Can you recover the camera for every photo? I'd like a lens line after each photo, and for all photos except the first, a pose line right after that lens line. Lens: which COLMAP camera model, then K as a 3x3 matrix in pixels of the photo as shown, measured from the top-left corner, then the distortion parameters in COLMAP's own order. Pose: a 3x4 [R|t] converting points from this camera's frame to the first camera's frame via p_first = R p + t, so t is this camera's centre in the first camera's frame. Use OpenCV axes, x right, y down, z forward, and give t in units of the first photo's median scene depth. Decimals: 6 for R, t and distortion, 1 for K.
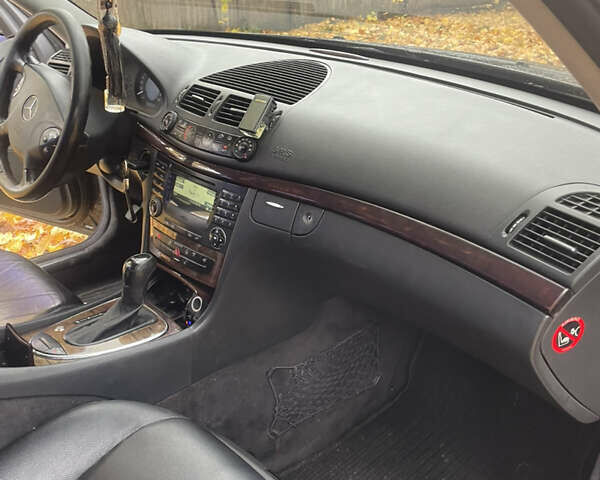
lens RADIAL K [[574.4, 0, 288.4], [0, 574.4, 239.8], [0, 0, 1]] dist [0.061127, -0.023942]
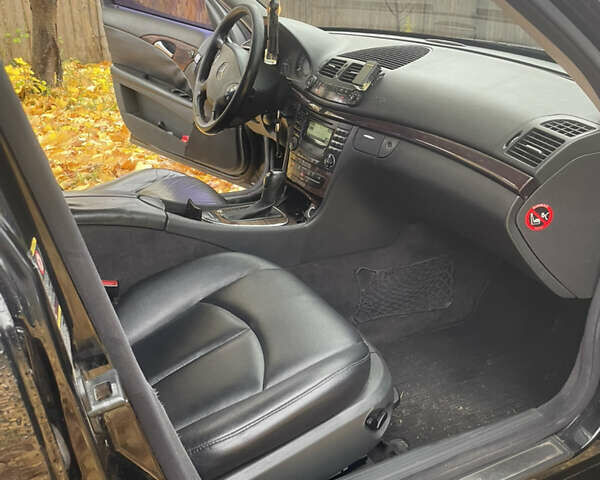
lens RADIAL K [[580.1, 0, 300.0], [0, 580.1, 240.0], [0, 0, 1]] dist [0.049188, -0.029118]
pose [[0.956254, 0.122817, -0.265509, 0.207294], [-0.133956, 0.990692, -0.024188, 0.228309], [0.260066, 0.058697, 0.963805, -0.378717]]
